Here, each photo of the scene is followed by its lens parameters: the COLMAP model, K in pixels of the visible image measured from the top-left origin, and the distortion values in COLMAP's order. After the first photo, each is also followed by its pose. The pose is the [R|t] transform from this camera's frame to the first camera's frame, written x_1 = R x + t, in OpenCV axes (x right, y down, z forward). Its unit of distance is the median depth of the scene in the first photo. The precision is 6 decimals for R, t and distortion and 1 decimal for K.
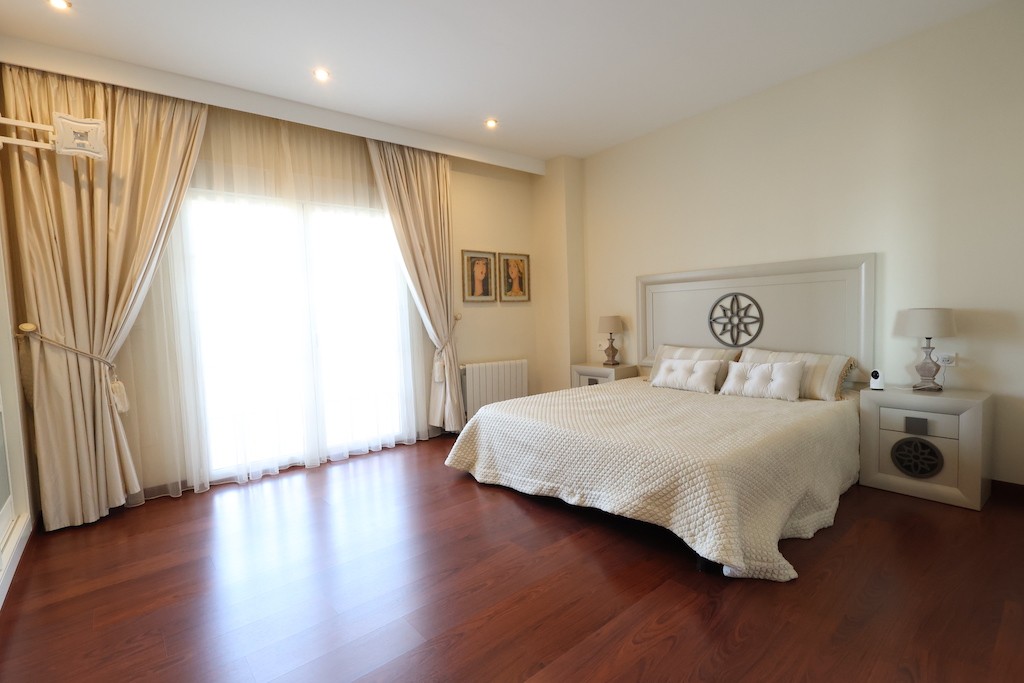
lens RADIAL K [[474.2, 0, 512.6], [0, 474.2, 342.4], [0, 0, 1]] dist [-0.000903, 0.001328]
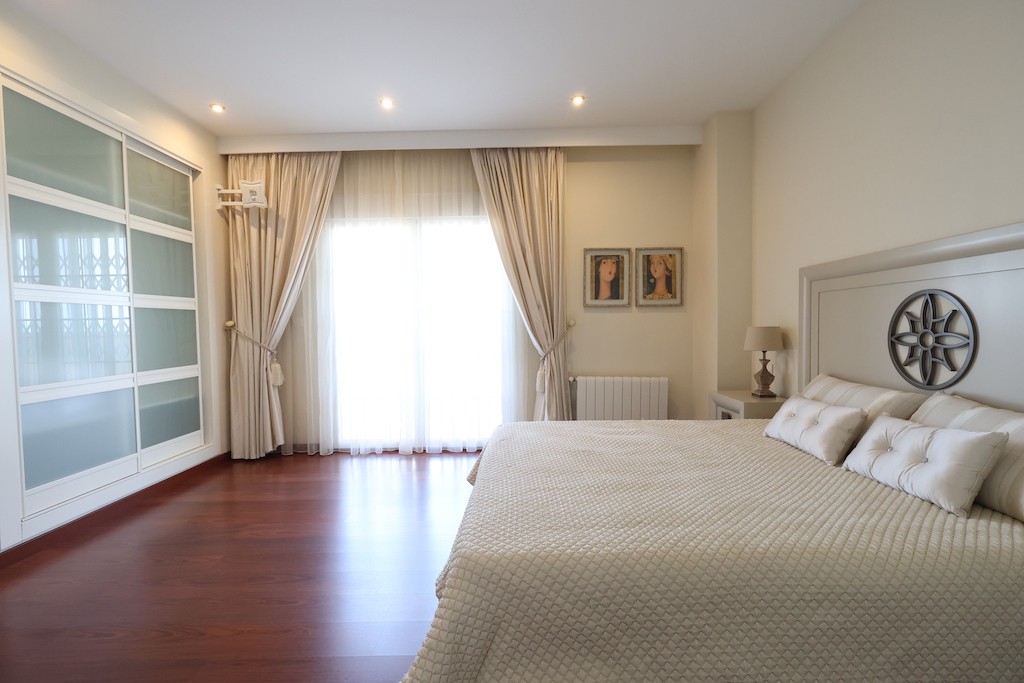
lens RADIAL K [[474.2, 0, 512.6], [0, 474.2, 342.4], [0, 0, 1]] dist [-0.000903, 0.001328]
pose [[0.766996, 0.047294, -0.639906, 0.438958], [-0.052875, 0.998547, 0.010425, -0.023869], [0.639469, 0.025839, 0.768382, 0.270549]]
